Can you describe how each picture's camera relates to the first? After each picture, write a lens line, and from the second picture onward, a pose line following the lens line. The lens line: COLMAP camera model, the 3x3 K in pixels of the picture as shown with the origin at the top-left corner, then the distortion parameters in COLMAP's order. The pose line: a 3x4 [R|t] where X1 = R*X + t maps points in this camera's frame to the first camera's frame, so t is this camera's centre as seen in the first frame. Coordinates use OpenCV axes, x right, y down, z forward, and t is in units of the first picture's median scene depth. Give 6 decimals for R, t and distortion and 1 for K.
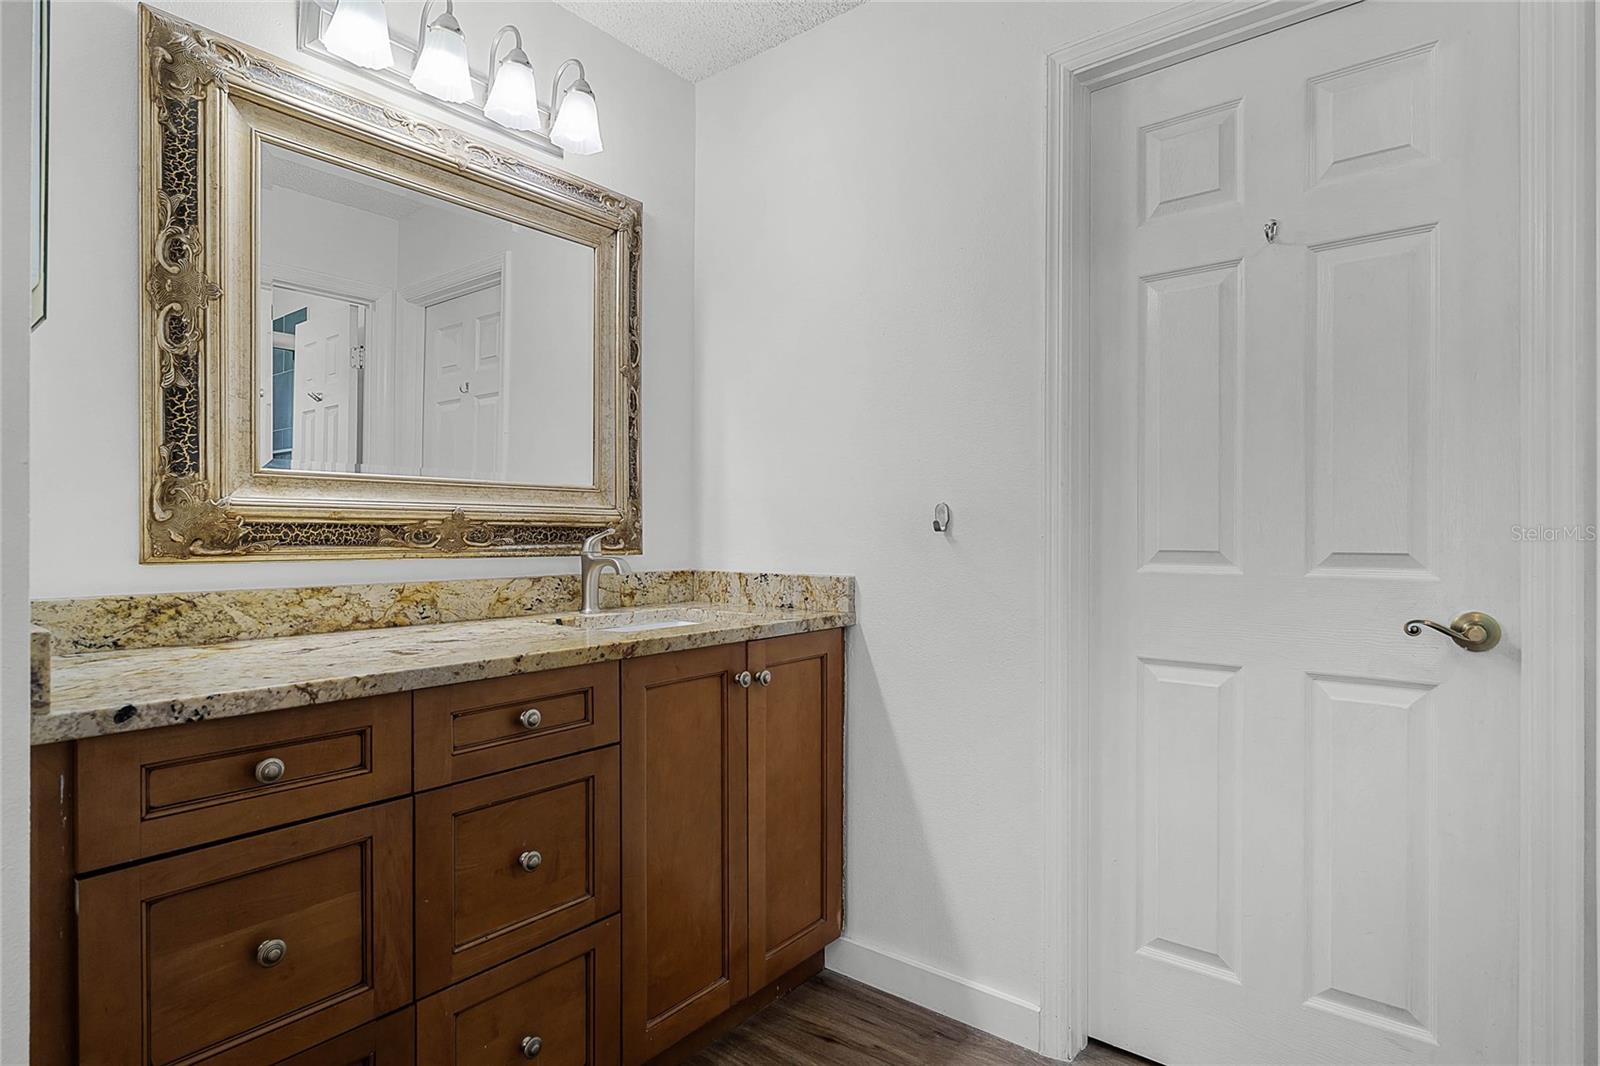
lens RADIAL K [[837.6, 0, 800.8], [0, 837.6, 524.2], [0, 0, 1]] dist [-0.001030, 0.000564]
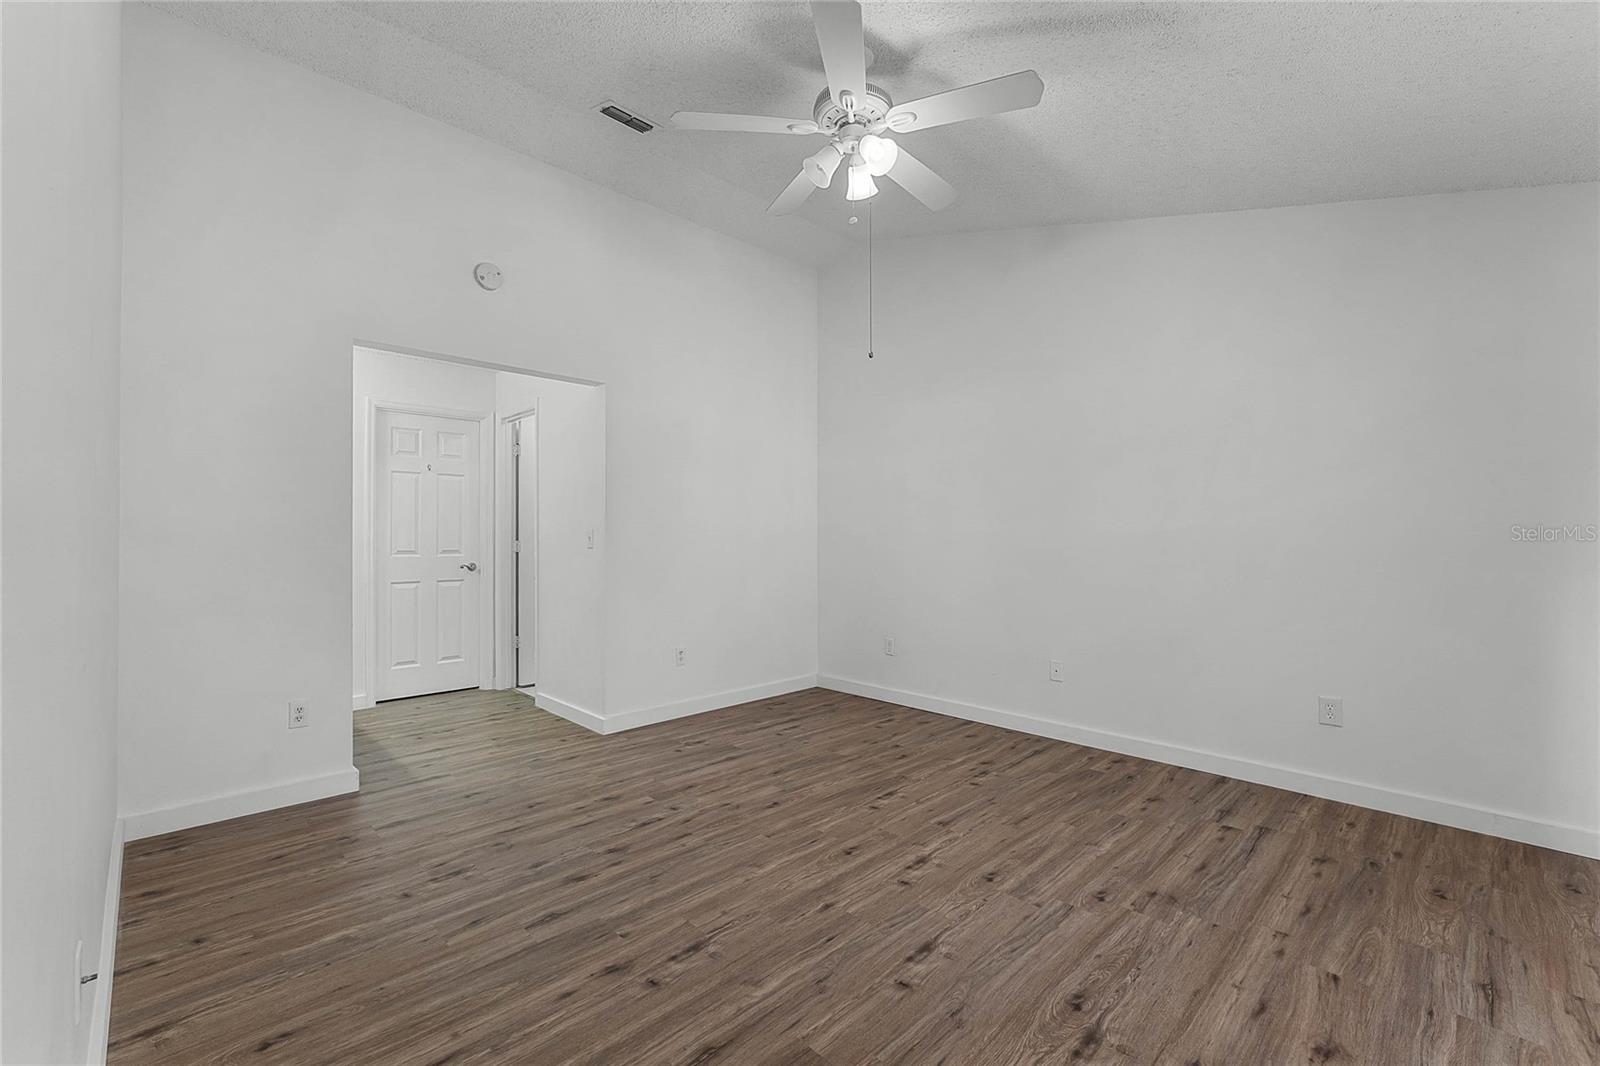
lens RADIAL K [[644.8, 0, 789.0], [0, 644.8, 537.3], [0, 0, 1]] dist [-0.000556, -0.000579]
pose [[0.137992, -0.001955, 0.990431, -1.683009], [-0.014636, 0.999885, 0.004013, -0.050174], [-0.990325, -0.015049, 0.137948, -0.826747]]
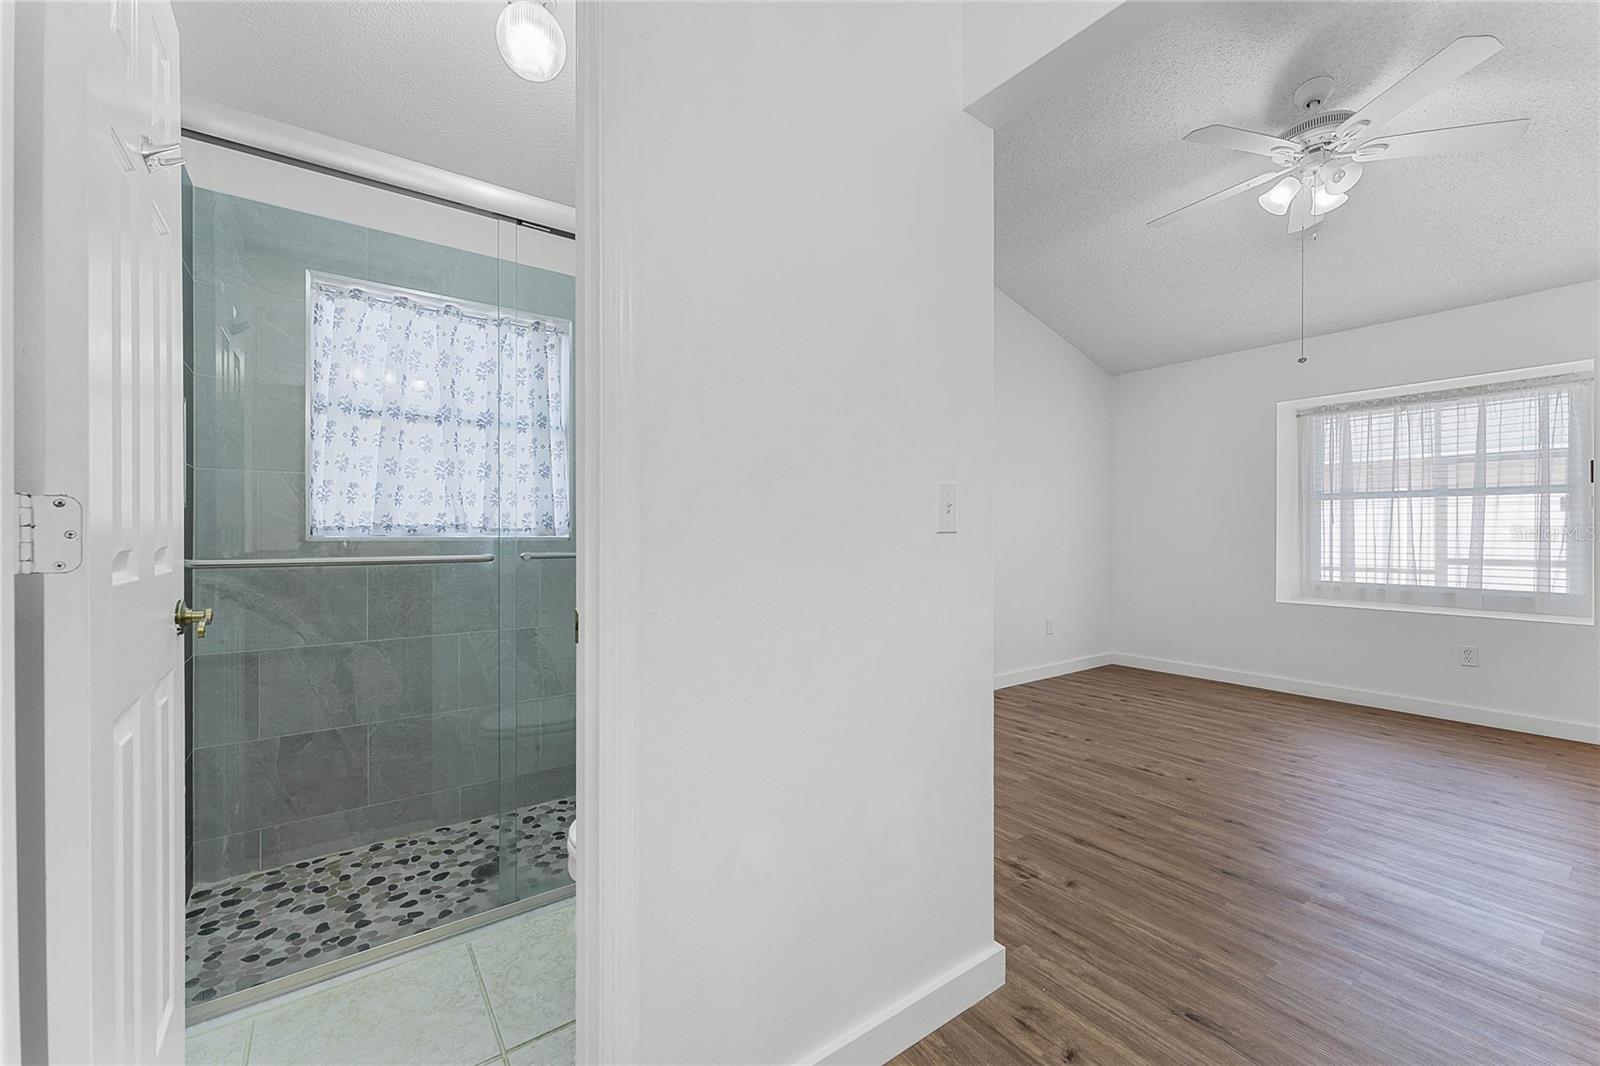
lens RADIAL K [[644.8, 0, 785.0], [0, 644.8, 534.0], [0, 0, 1]] dist [-0.000556, -0.000579]
pose [[-0.958030, -0.008371, 0.286544, 0.110835], [-0.010826, 0.999917, -0.006983, 0.004047], [-0.286462, -0.009792, -0.958042, 0.765464]]
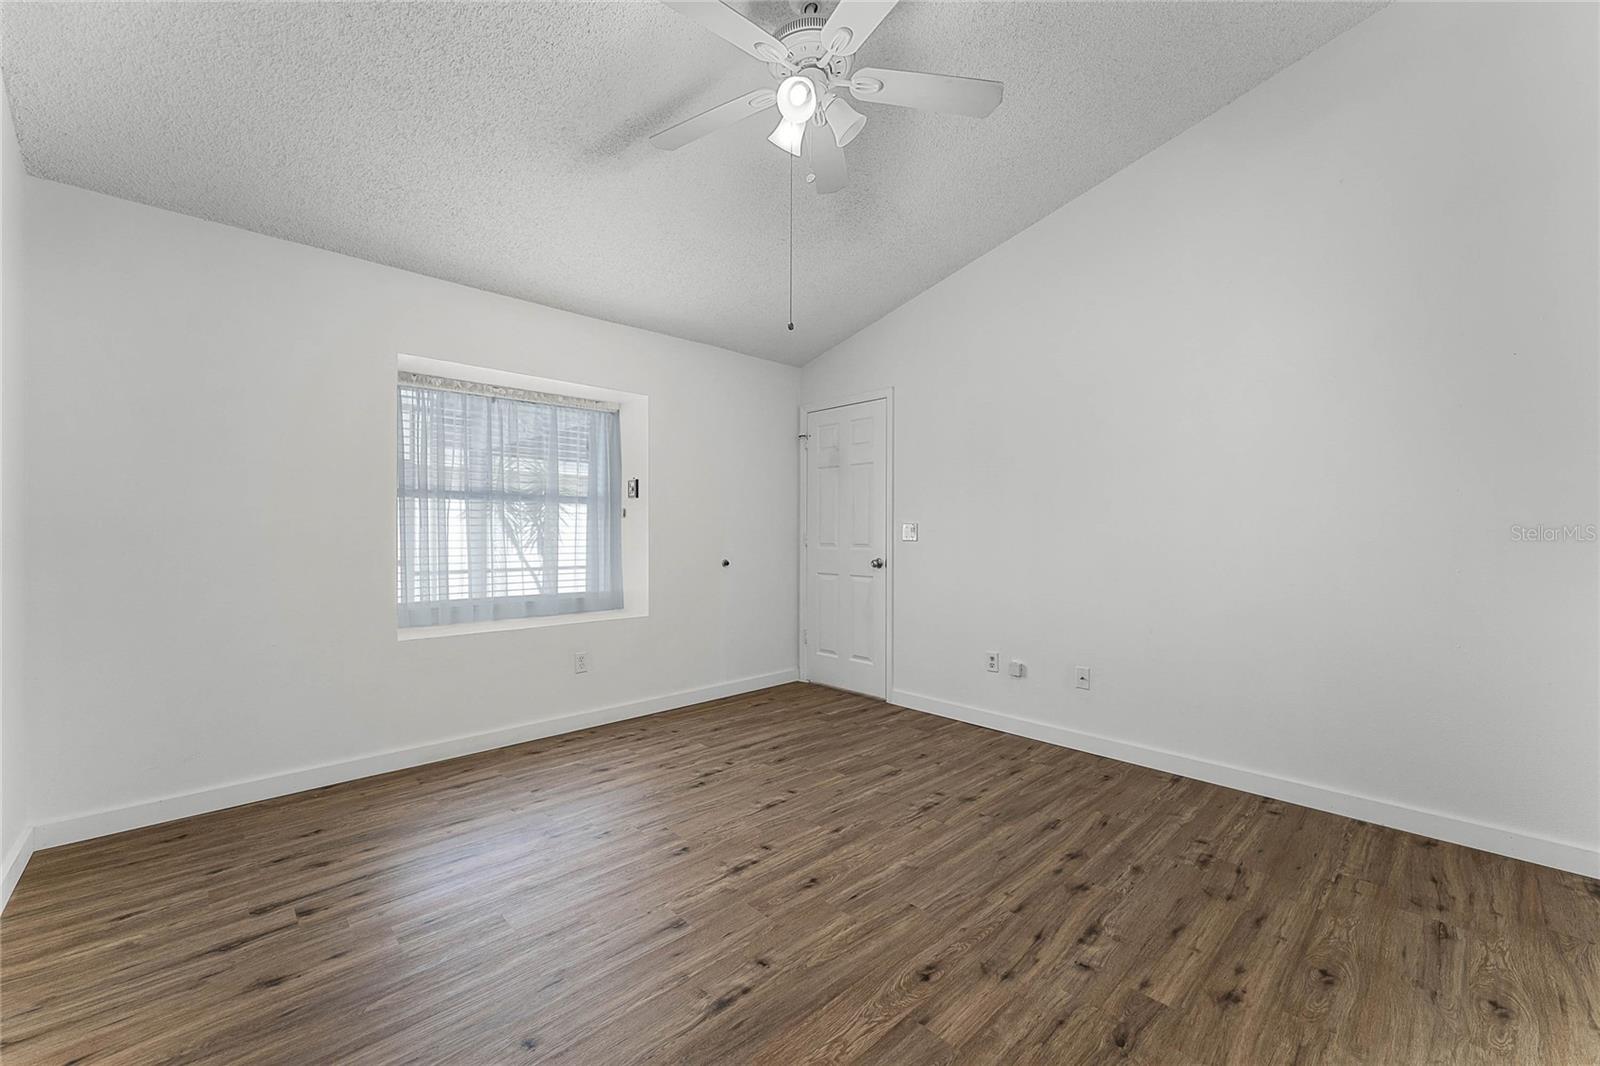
lens RADIAL K [[644.8, 0, 784.9], [0, 644.8, 529.4], [0, 0, 1]] dist [-0.000556, -0.000579]
pose [[-0.154395, -0.009126, -0.987967, 0.491307], [0.010403, 0.999887, -0.010862, -0.036609], [0.987954, -0.011955, -0.154283, -0.661639]]
